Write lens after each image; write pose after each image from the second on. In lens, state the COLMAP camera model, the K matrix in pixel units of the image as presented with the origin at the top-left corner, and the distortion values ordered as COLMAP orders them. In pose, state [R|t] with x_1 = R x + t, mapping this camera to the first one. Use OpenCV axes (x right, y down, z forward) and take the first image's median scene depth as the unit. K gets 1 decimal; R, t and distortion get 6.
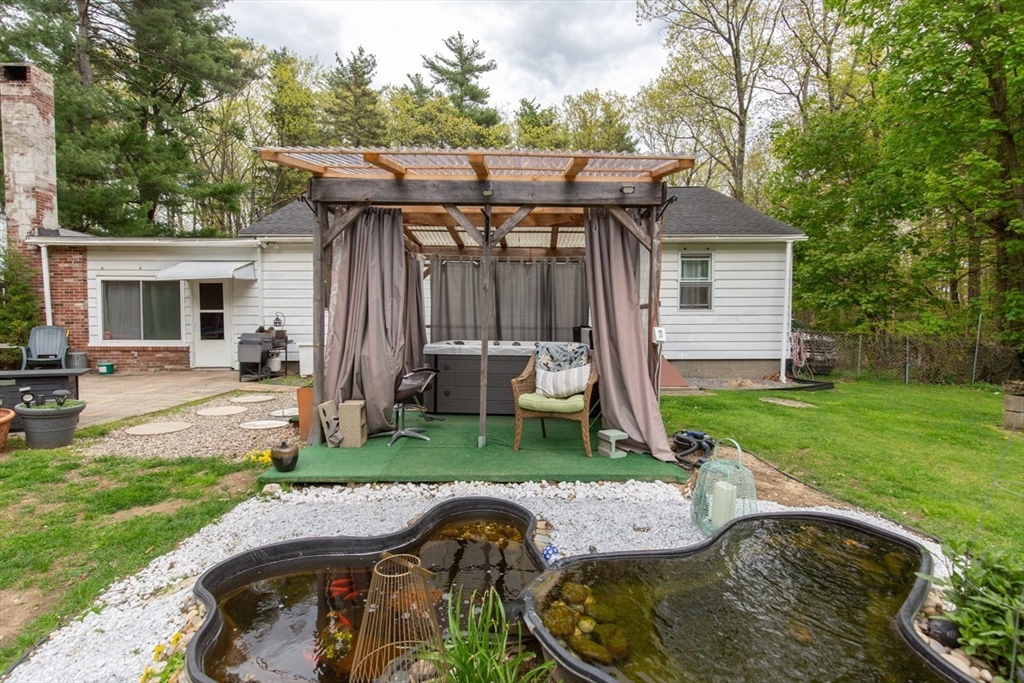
lens RADIAL K [[470.9, 0, 504.6], [0, 470.9, 338.5], [0, 0, 1]] dist [0.004918, 0.000944]
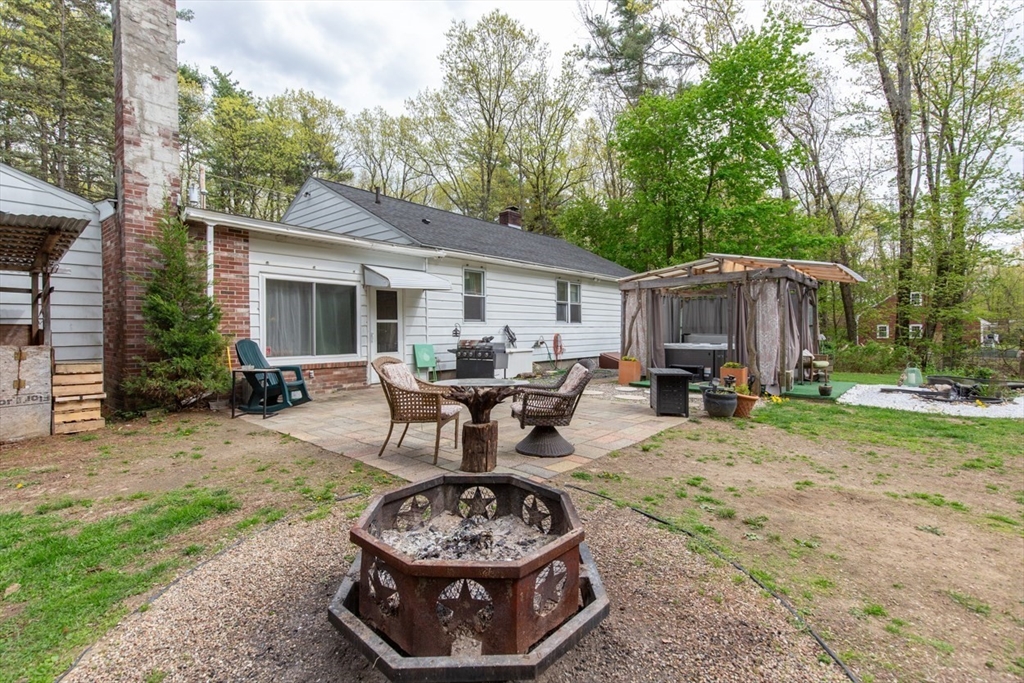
lens RADIAL K [[470.9, 0, 504.6], [0, 470.9, 338.5], [0, 0, 1]] dist [0.004918, 0.000944]
pose [[0.680757, -0.011996, 0.732411, -1.117628], [0.021352, 0.999766, -0.003471, -0.016042], [-0.732198, 0.018001, 0.680854, 0.203309]]
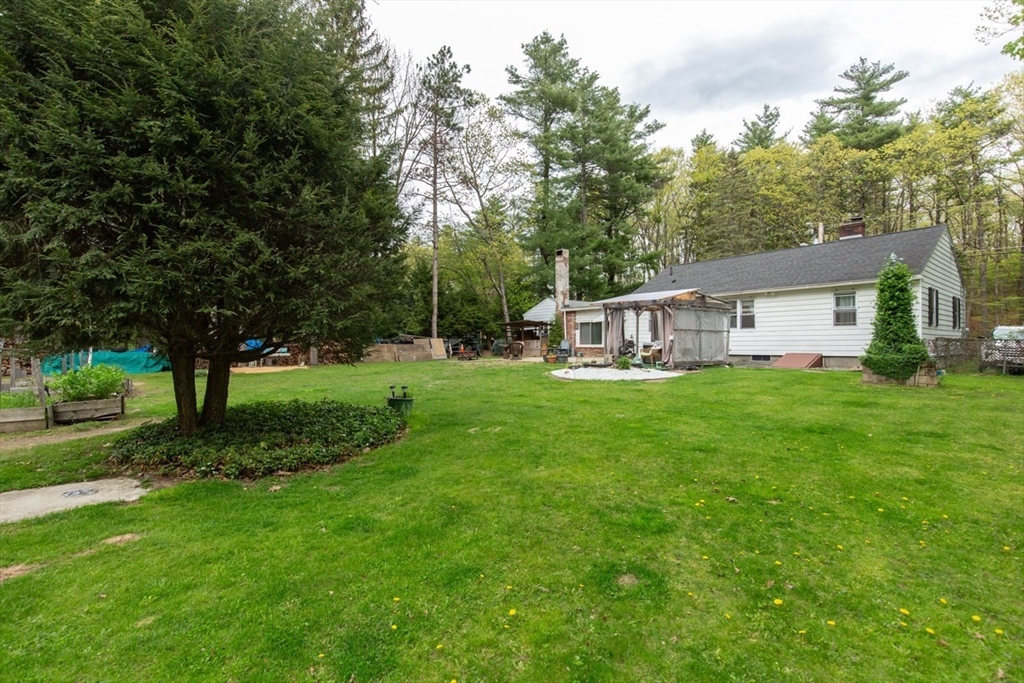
lens RADIAL K [[462.8, 0, 512.0], [0, 462.8, 341.5], [0, 0, 1]] dist [0.002154, 0.000148]
pose [[0.621368, -0.005981, -0.783496, 0.964698], [-0.019593, 0.999540, -0.023169, 0.053650], [0.783274, 0.029748, 0.620965, -0.929606]]
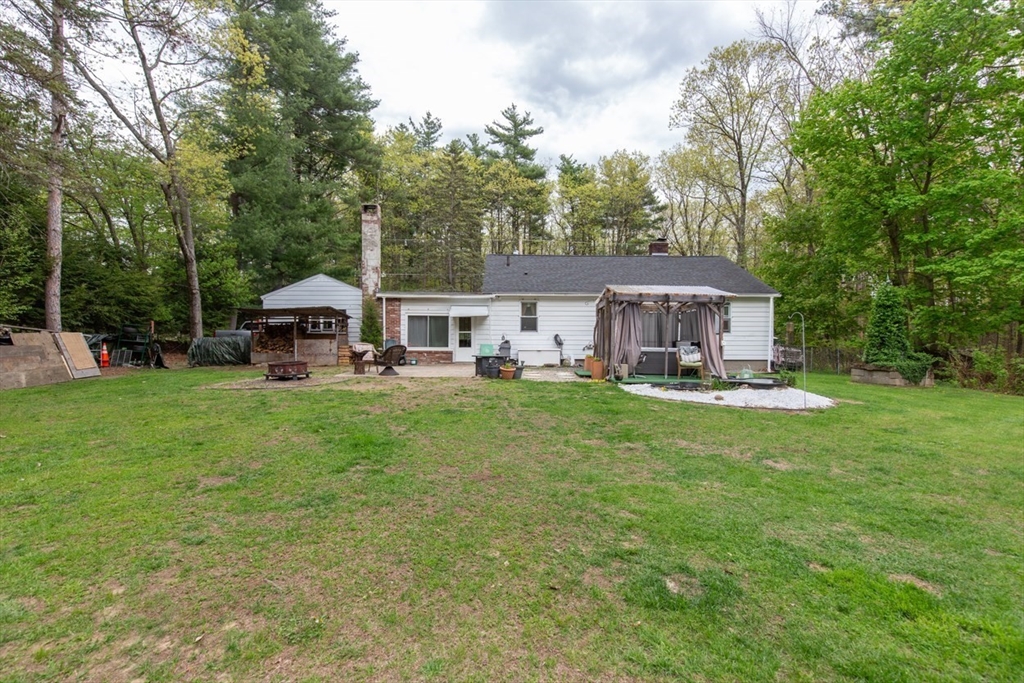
lens RADIAL K [[462.8, 0, 512.0], [0, 462.8, 341.5], [0, 0, 1]] dist [0.002154, 0.000148]
pose [[0.999968, 0.006866, 0.004097, -0.431871], [-0.006741, 0.999535, -0.029746, 0.032225], [-0.004300, 0.029717, 0.999549, -0.825746]]
